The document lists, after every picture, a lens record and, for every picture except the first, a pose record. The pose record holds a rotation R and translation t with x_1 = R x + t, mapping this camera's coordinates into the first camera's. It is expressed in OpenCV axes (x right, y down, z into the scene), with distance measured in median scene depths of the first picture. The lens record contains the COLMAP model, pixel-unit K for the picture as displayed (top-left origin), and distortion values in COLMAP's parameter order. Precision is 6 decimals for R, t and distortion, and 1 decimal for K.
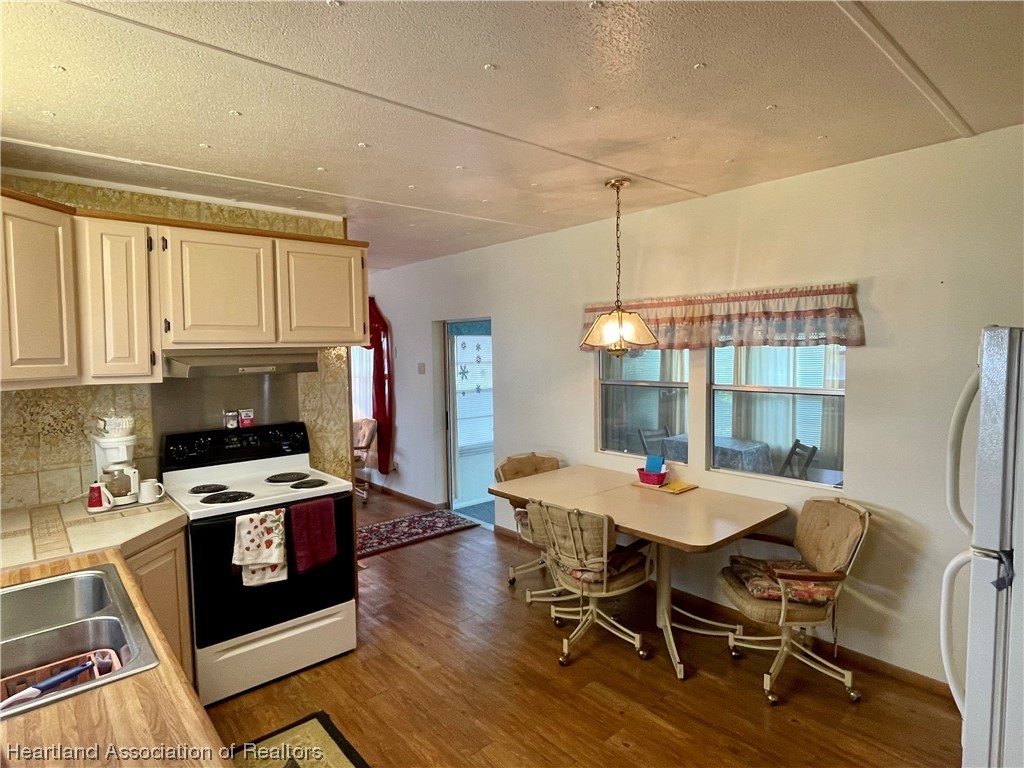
lens RADIAL K [[561.9, 0, 518.2], [0, 561.9, 380.3], [0, 0, 1]] dist [-0.000989, -0.000563]
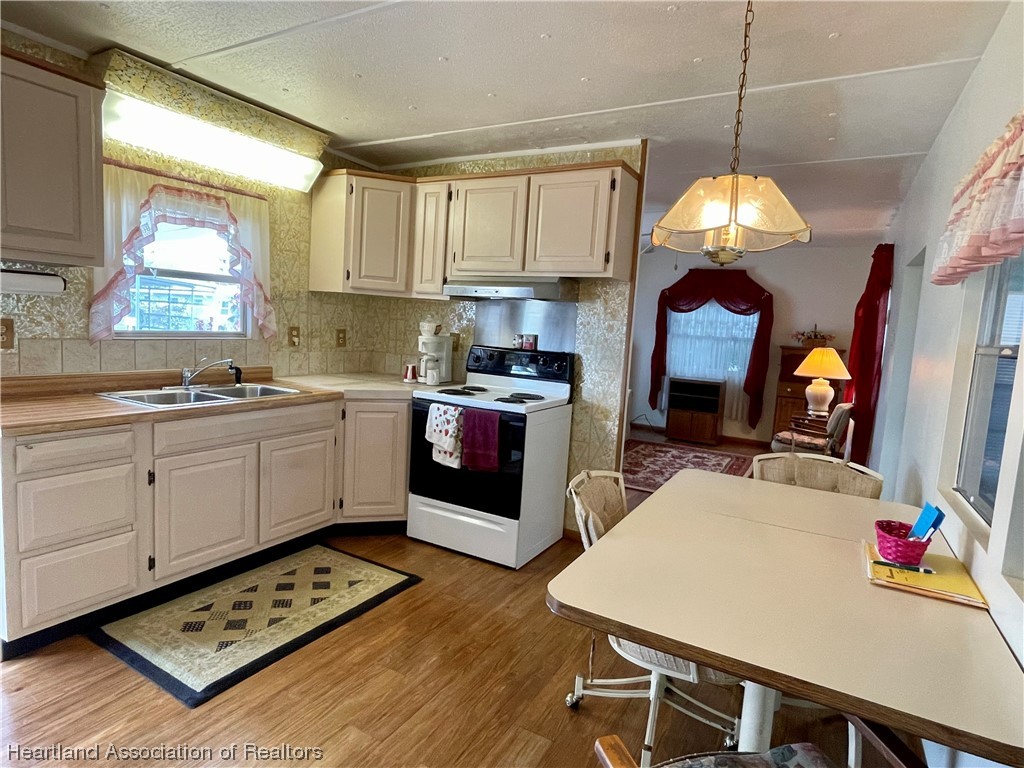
lens RADIAL K [[561.9, 0, 518.5], [0, 561.9, 382.6], [0, 0, 1]] dist [-0.000989, -0.000563]
pose [[0.338689, 0.128604, -0.932068, 0.716828], [-0.120250, 0.988408, 0.092682, 0.055769], [0.933182, 0.080691, 0.350228, 0.716983]]
